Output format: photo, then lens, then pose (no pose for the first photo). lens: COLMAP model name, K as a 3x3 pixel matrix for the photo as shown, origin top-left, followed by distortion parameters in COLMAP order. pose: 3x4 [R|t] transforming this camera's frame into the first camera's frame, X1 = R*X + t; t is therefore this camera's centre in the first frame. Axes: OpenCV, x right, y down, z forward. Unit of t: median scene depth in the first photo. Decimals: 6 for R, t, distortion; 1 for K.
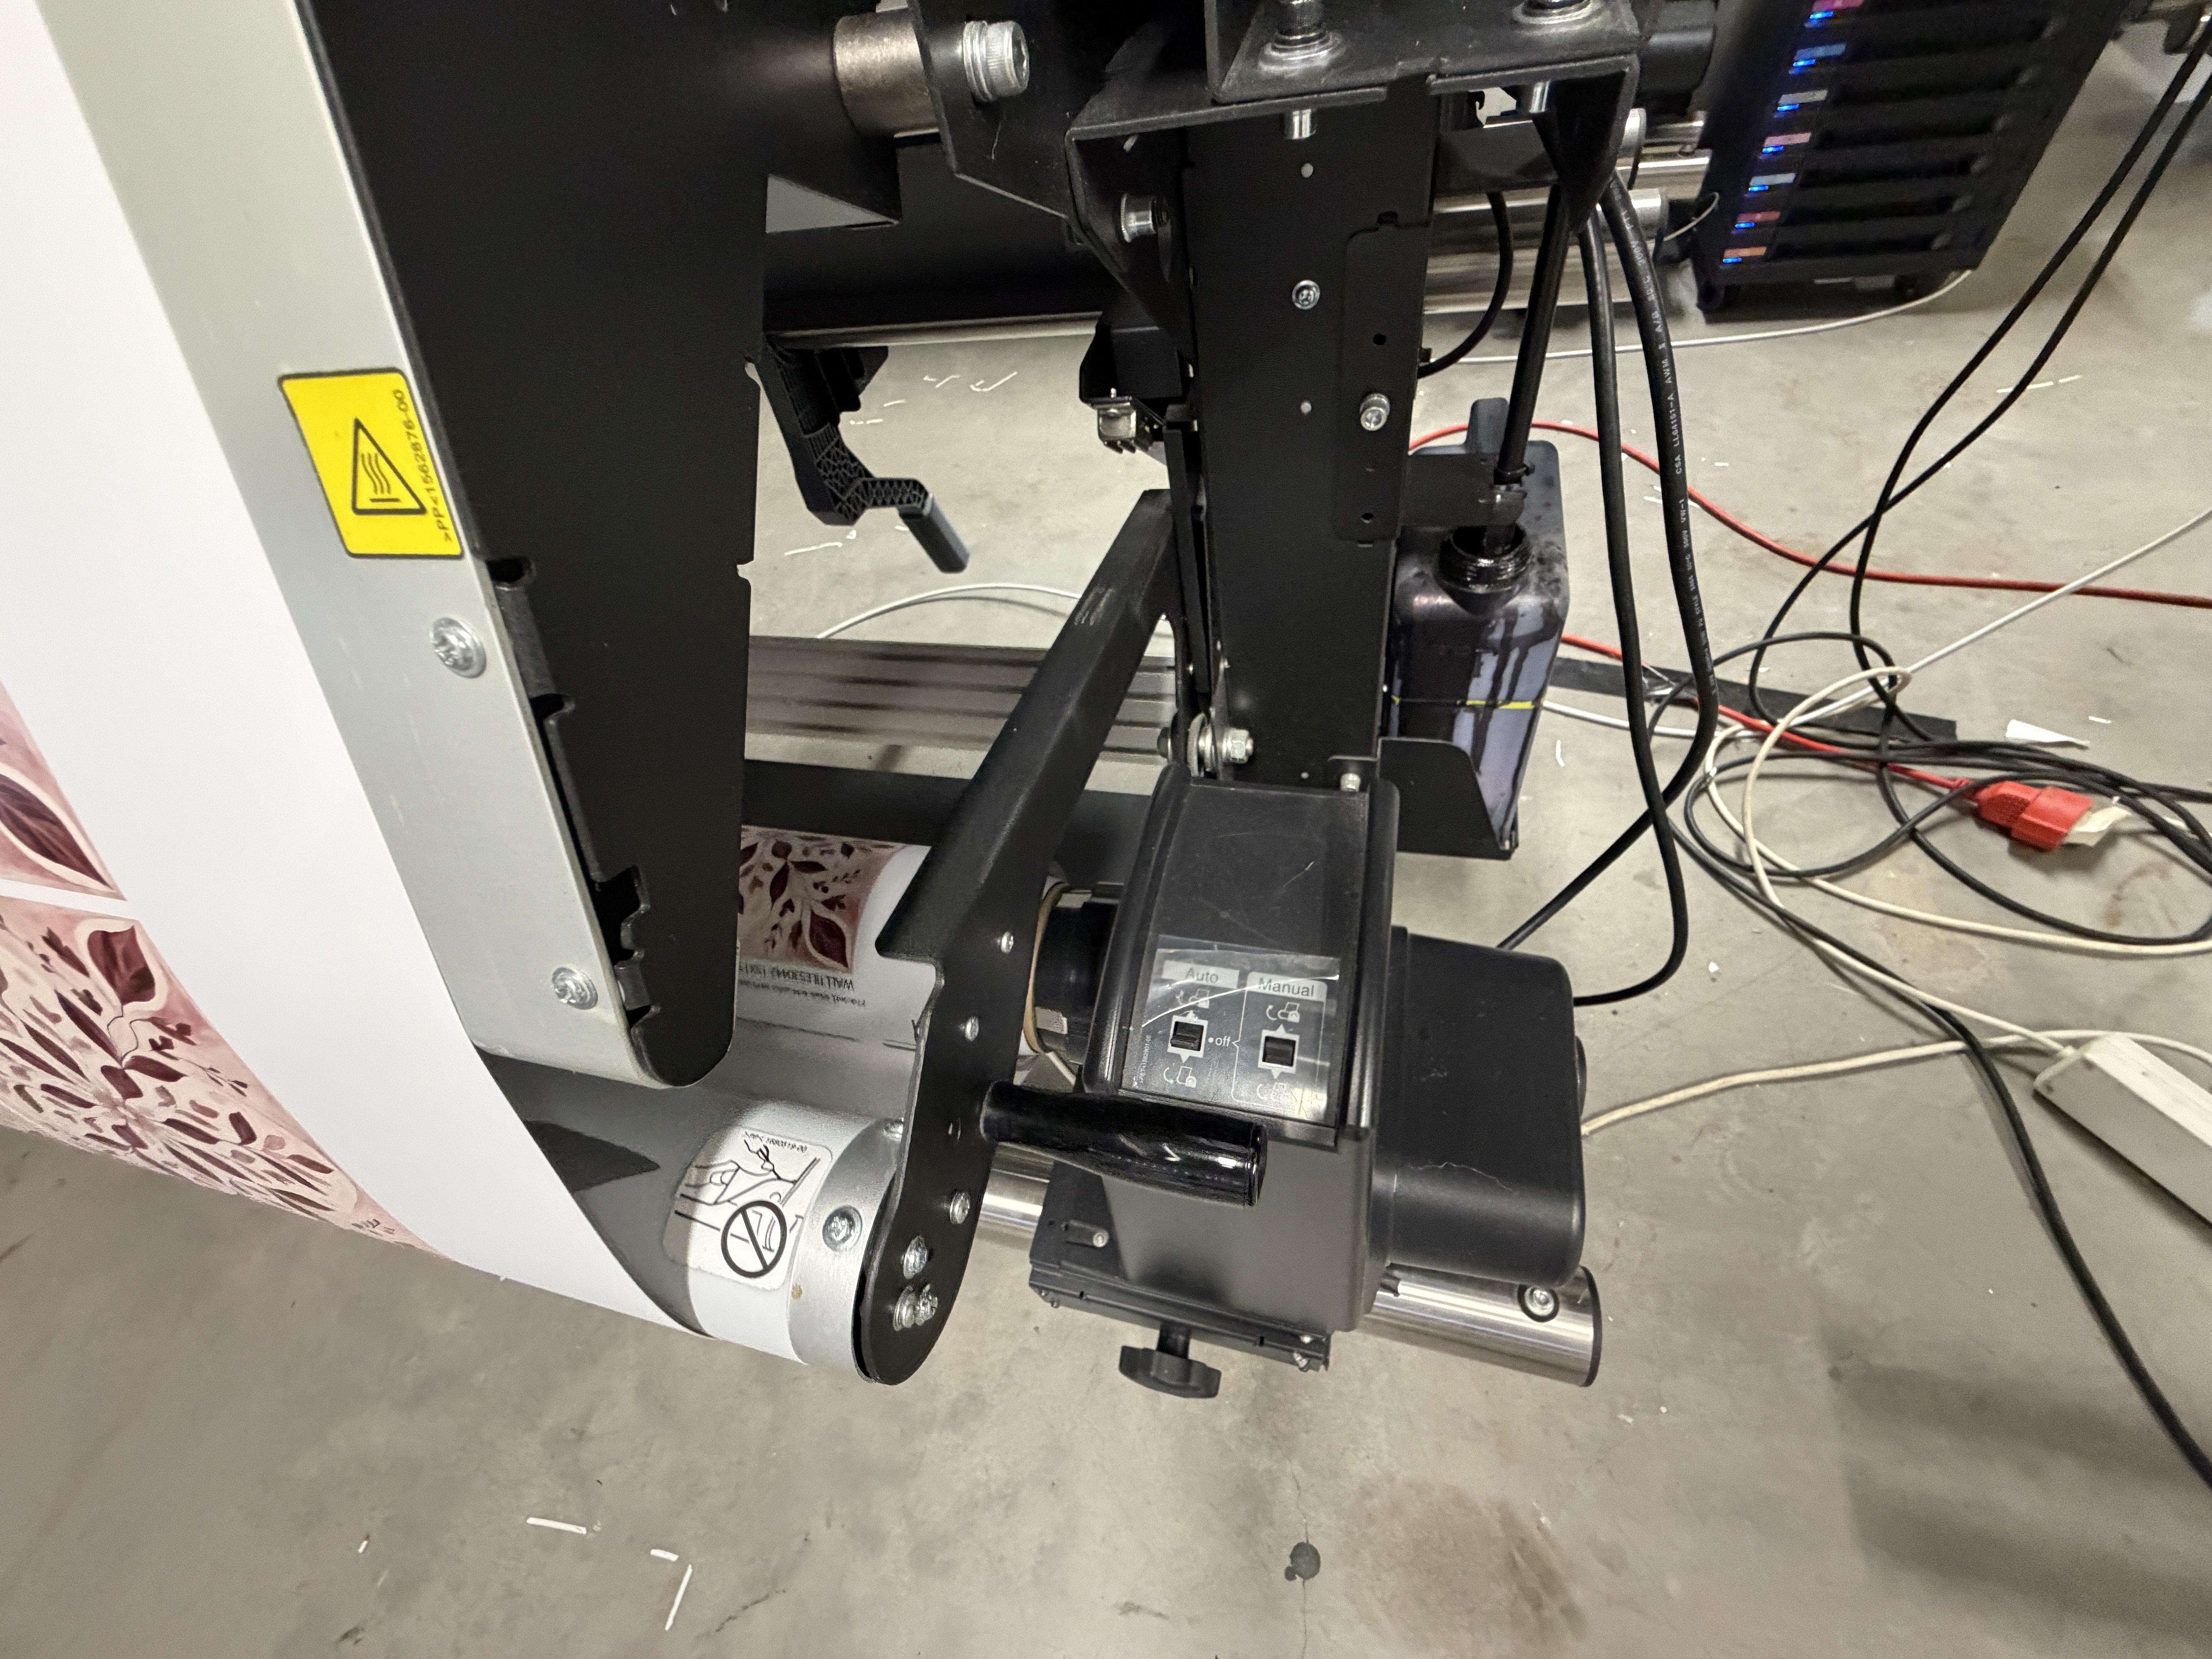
lens RADIAL K [[883.9, 0, 1094.5], [0, 883.9, 829.8], [0, 0, 1]] dist [0.001478, 0.000097]
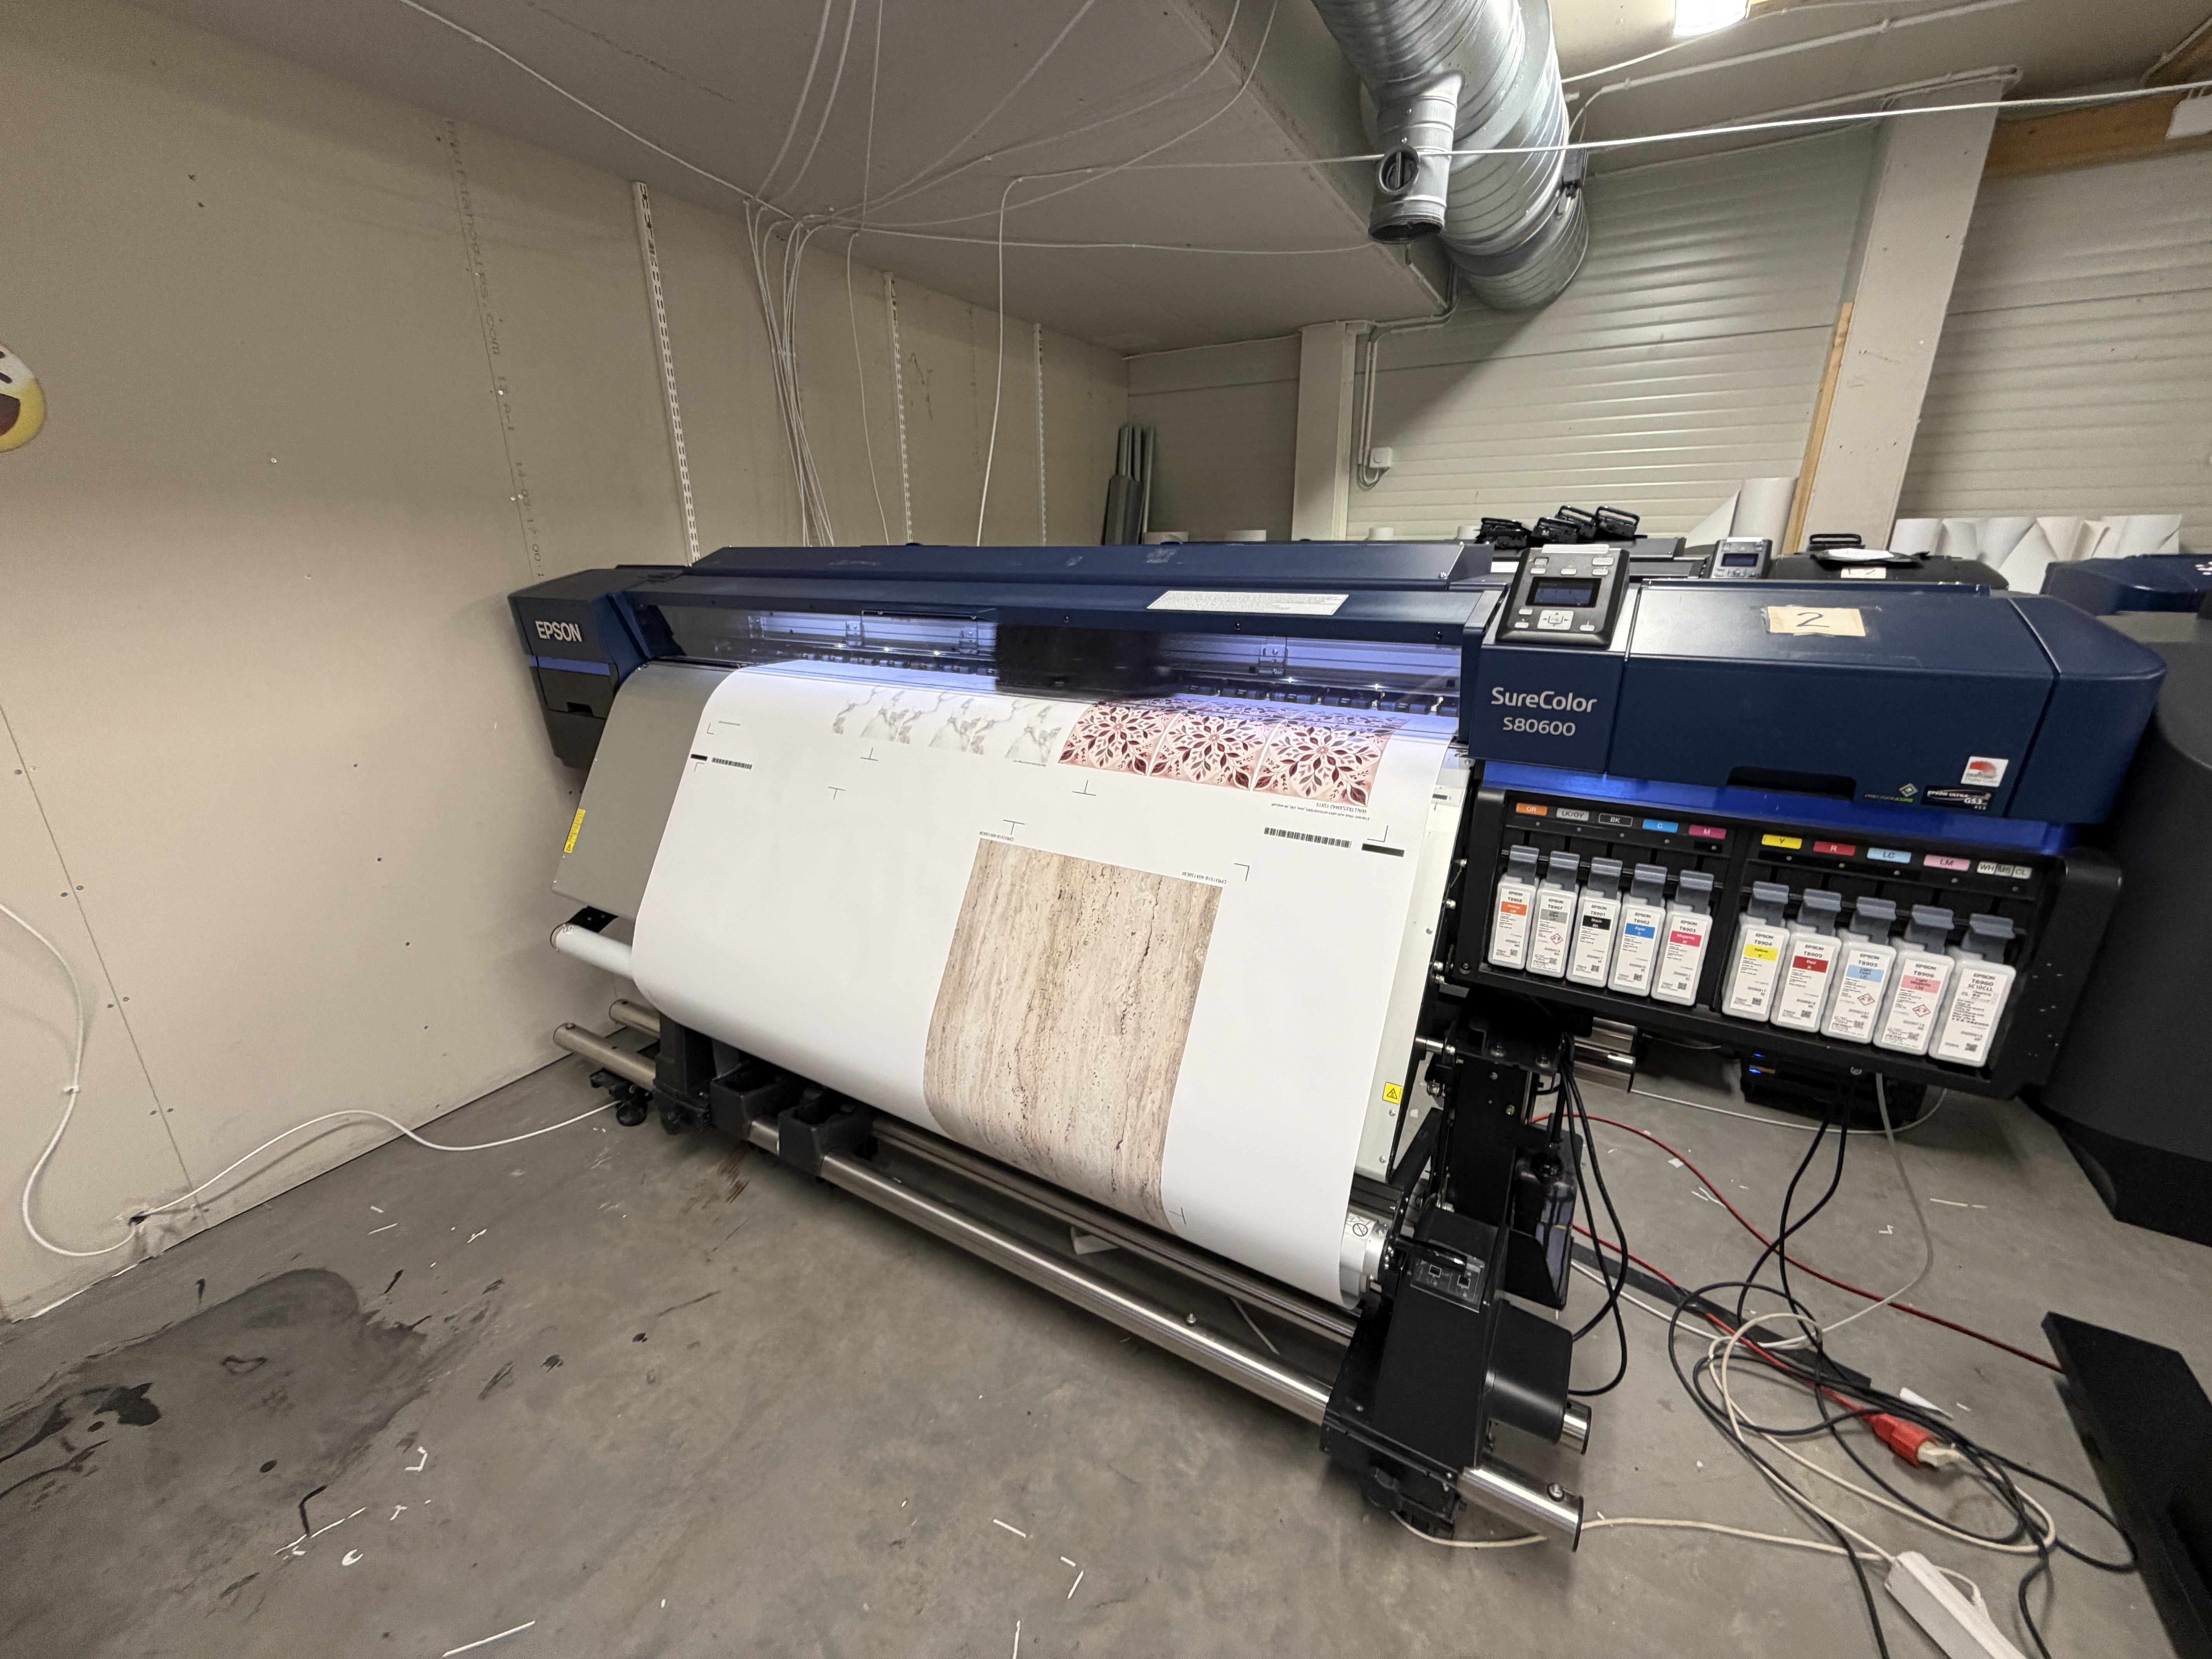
lens RADIAL K [[883.9, 0, 1096.3], [0, 883.9, 831.2], [0, 0, 1]] dist [0.001478, 0.000097]
pose [[0.942965, 0.243552, -0.226934, -0.381275], [-0.328435, 0.791831, -0.514911, 0.540312], [0.054286, 0.560076, 0.826661, -1.409040]]
